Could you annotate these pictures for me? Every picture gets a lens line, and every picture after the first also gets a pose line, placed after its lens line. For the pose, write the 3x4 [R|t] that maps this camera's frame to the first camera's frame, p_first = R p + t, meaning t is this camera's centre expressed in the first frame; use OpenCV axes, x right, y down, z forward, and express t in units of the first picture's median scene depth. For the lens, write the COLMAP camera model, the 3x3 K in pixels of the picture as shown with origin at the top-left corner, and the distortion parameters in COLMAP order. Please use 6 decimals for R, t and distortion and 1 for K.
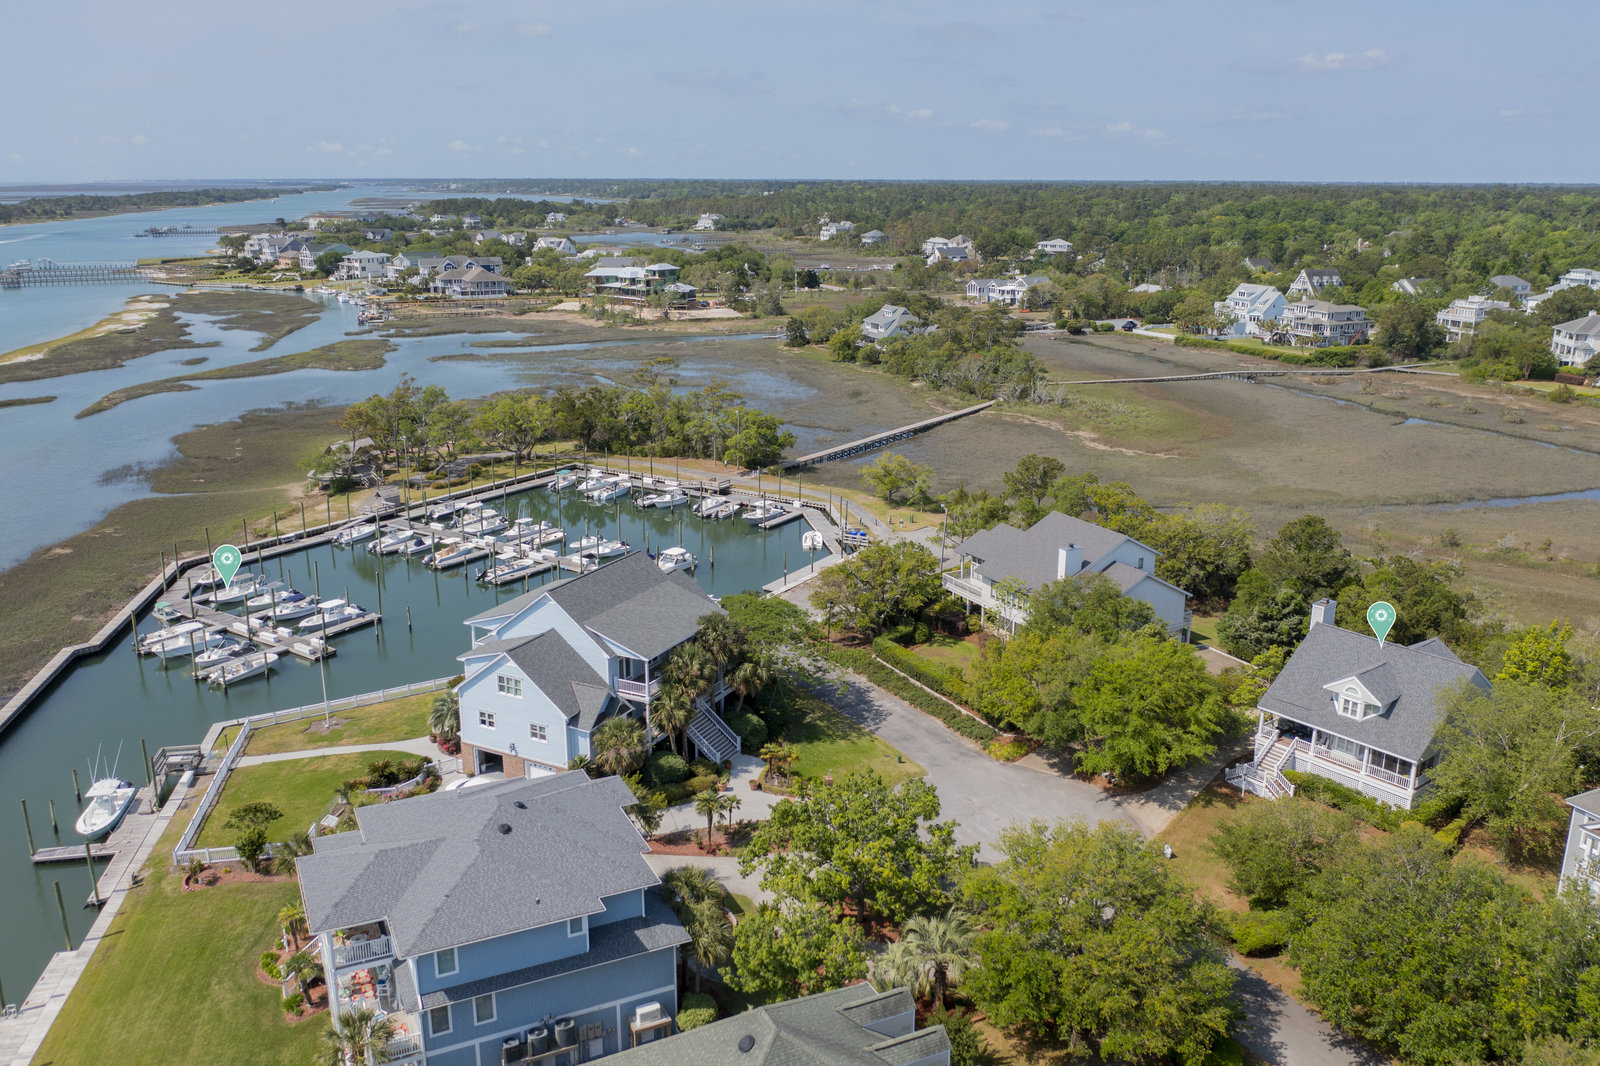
lens RADIAL K [[1265.8, 0, 800.0], [0, 1265.8, 533.0], [0, 0, 1]] dist [-0.011187, -0.004179]
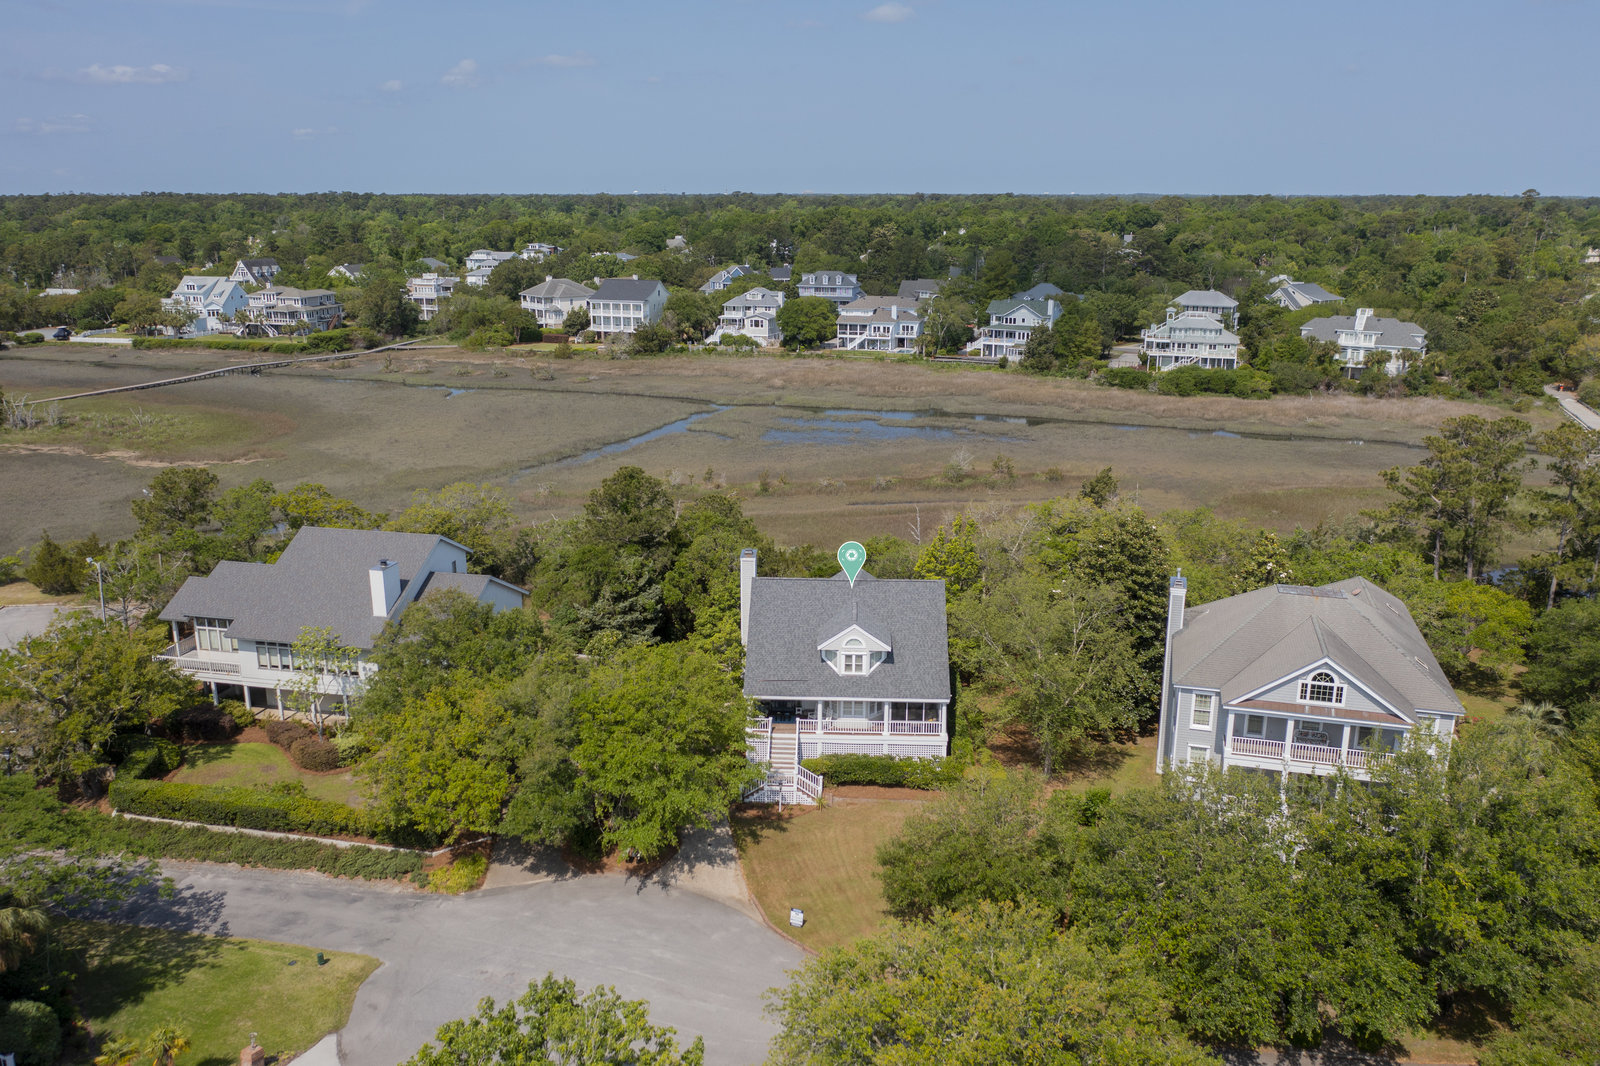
lens RADIAL K [[1265.8, 0, 800.0], [0, 1265.8, 533.0], [0, 0, 1]] dist [-0.011187, -0.004179]
pose [[0.666228, -0.198963, 0.718717, -0.084645], [0.204580, 0.975541, 0.080420, -0.009723], [-0.717139, 0.093457, 0.690636, 0.220338]]
